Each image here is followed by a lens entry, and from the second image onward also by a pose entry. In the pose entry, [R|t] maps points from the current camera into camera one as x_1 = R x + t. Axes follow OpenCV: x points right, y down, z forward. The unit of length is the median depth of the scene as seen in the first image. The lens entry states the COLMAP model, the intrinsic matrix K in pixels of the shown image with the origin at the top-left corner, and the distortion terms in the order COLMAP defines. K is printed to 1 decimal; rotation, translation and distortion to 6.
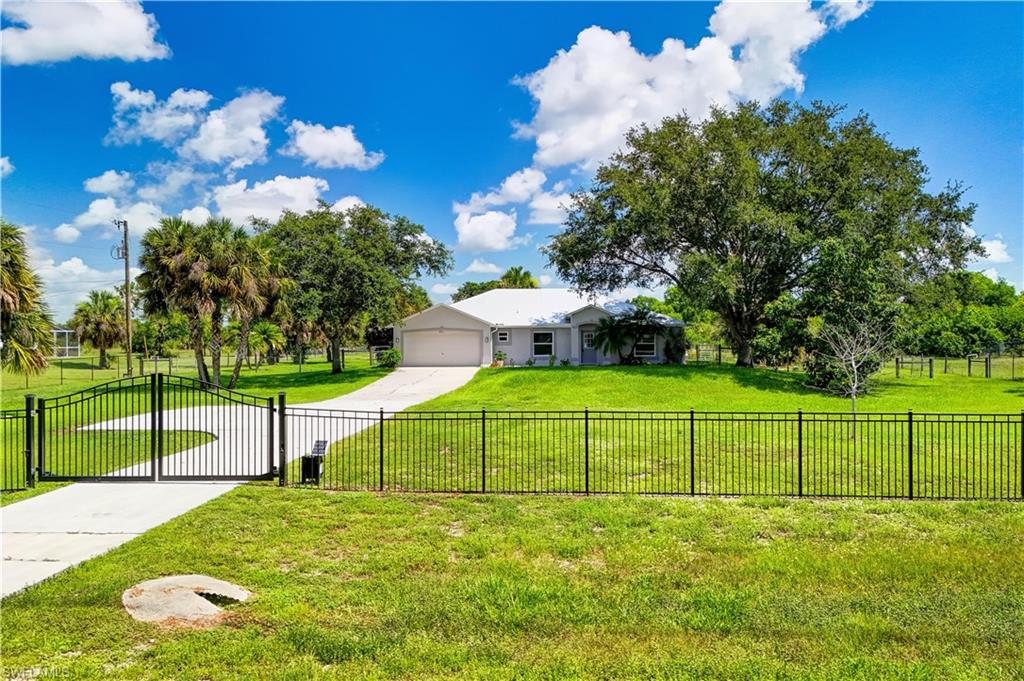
lens RADIAL K [[759.4, 0, 512.0], [0, 759.4, 340.5], [0, 0, 1]] dist [0.065668, -0.051077]
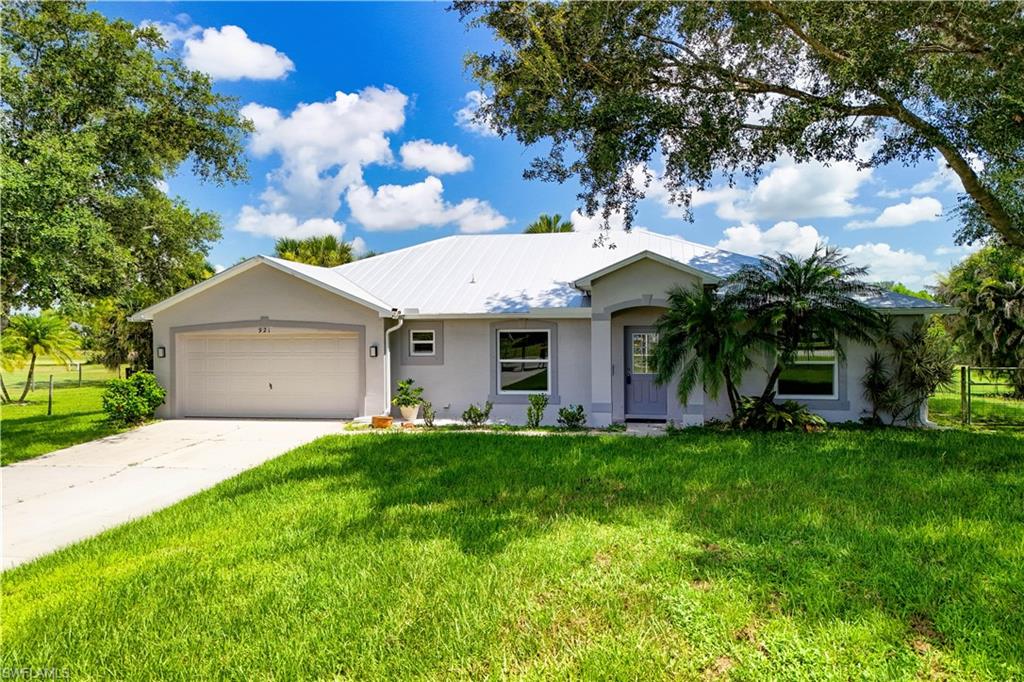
lens RADIAL K [[759.4, 0, 512.0], [0, 759.4, 341.0], [0, 0, 1]] dist [0.065668, -0.051077]
pose [[0.990723, 0.001148, -0.135895, 0.088079], [0.000209, 0.999950, 0.009977, -0.009720], [0.135900, -0.009913, 0.990673, 0.628921]]
